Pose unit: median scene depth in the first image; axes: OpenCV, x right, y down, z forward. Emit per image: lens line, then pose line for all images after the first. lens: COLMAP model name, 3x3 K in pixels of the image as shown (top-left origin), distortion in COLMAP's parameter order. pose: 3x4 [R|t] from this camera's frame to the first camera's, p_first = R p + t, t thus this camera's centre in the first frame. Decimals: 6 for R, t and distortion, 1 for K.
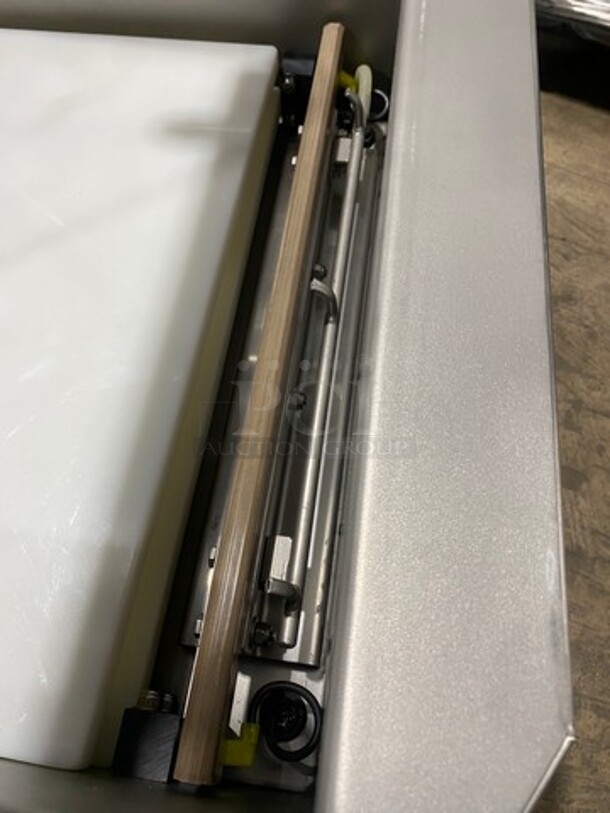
lens RADIAL K [[609.0, 0, 308.2], [0, 609.0, 408.7], [0, 0, 1]] dist [0.008585, 0.004186]
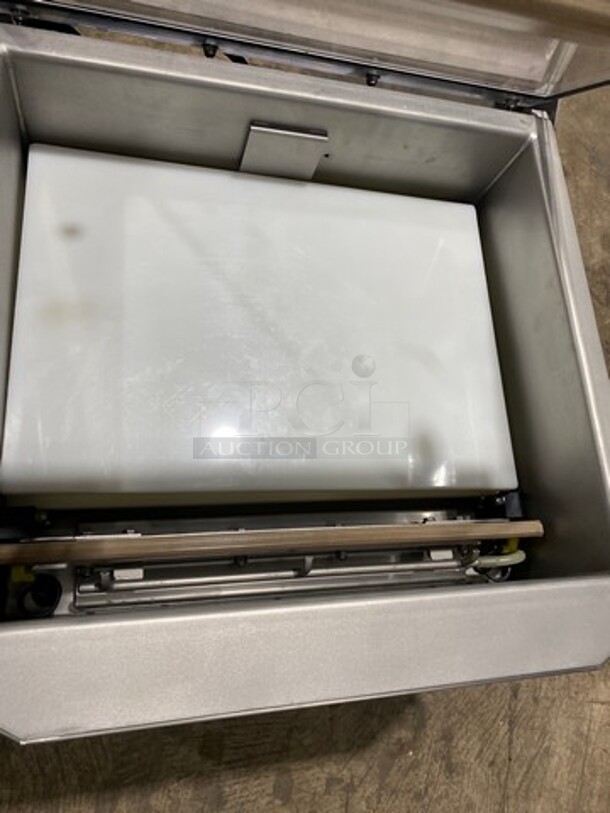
lens RADIAL K [[609.0, 0, 310.4], [0, 609.0, 407.3], [0, 0, 1]] dist [0.008585, 0.004186]
pose [[0.192295, 0.953563, -0.231818, 0.001512], [-0.965157, 0.226491, 0.131048, -0.249735], [0.177468, 0.198541, 0.963891, -0.285027]]
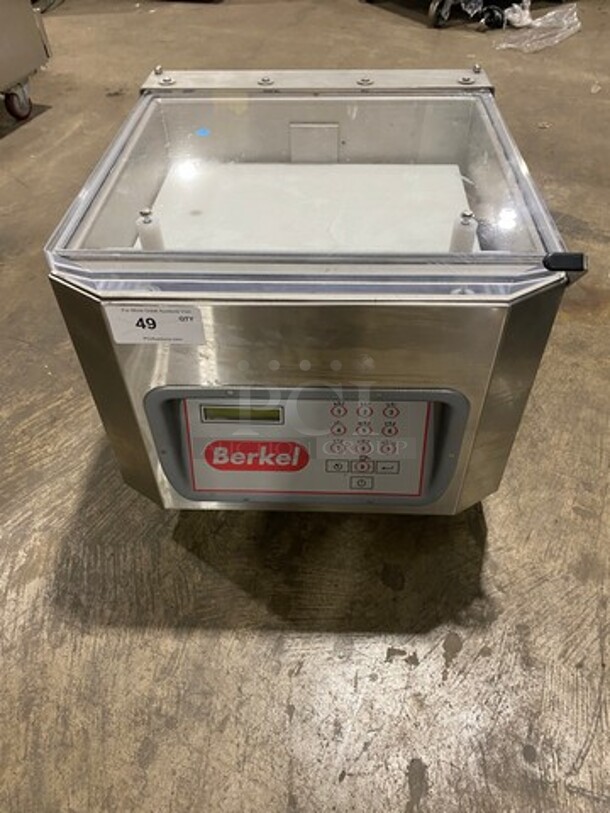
lens RADIAL K [[609.0, 0, 305.9], [0, 609.0, 404.8], [0, 0, 1]] dist [0.008585, 0.004186]
pose [[0.092334, 0.725404, -0.682102, 0.848376], [-0.883083, 0.376150, 0.280490, -0.329367], [0.460041, 0.576454, 0.675324, -0.146334]]
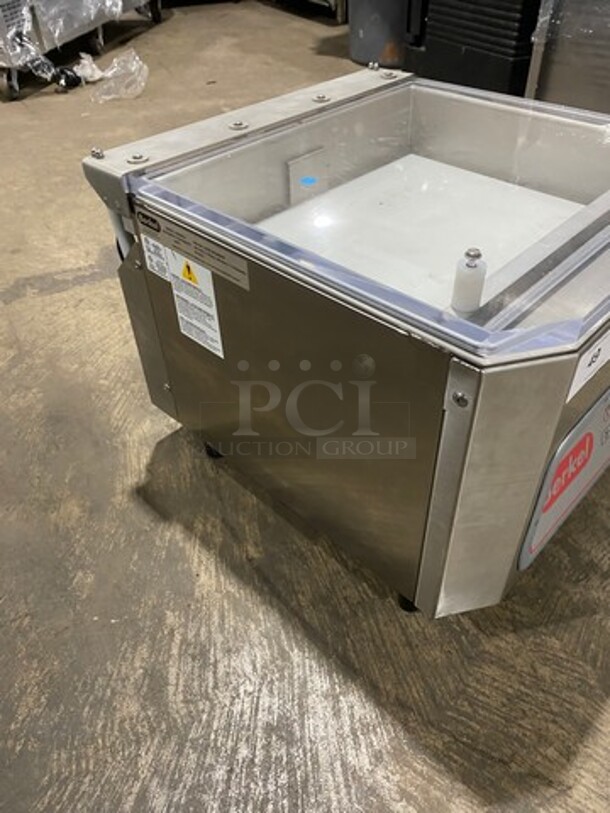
lens RADIAL K [[609.0, 0, 307.6], [0, 609.0, 406.7], [0, 0, 1]] dist [0.008585, 0.004186]
pose [[0.805541, 0.398011, -0.438967, 0.178221], [-0.526491, 0.820670, -0.222054, 0.489775], [0.271867, 0.409985, 0.870632, -0.426717]]
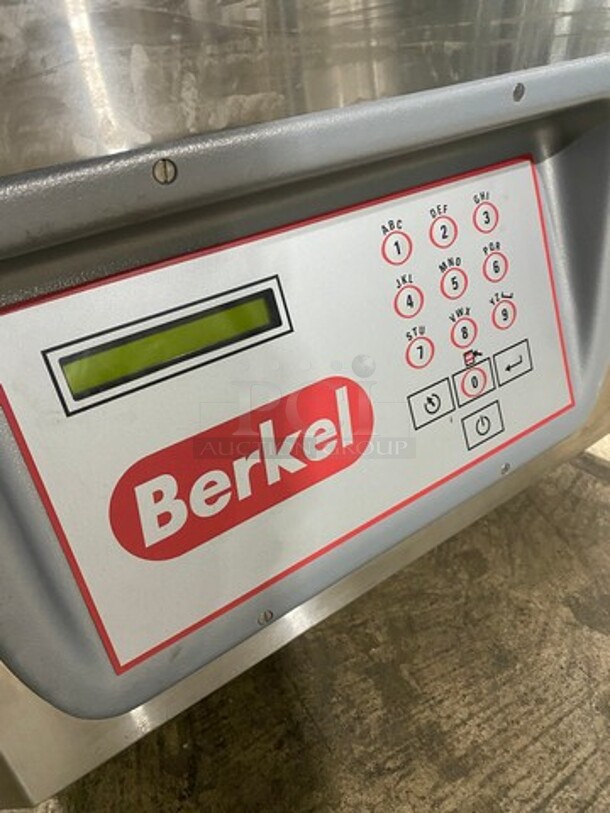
lens RADIAL K [[609.0, 0, 308.5], [0, 609.0, 415.2], [0, 0, 1]] dist [0.008585, 0.004186]
pose [[0.665944, 0.324958, -0.671506, 0.407238], [-0.610134, 0.755194, -0.239623, 0.166803], [0.429250, 0.569284, 0.701185, 0.360660]]
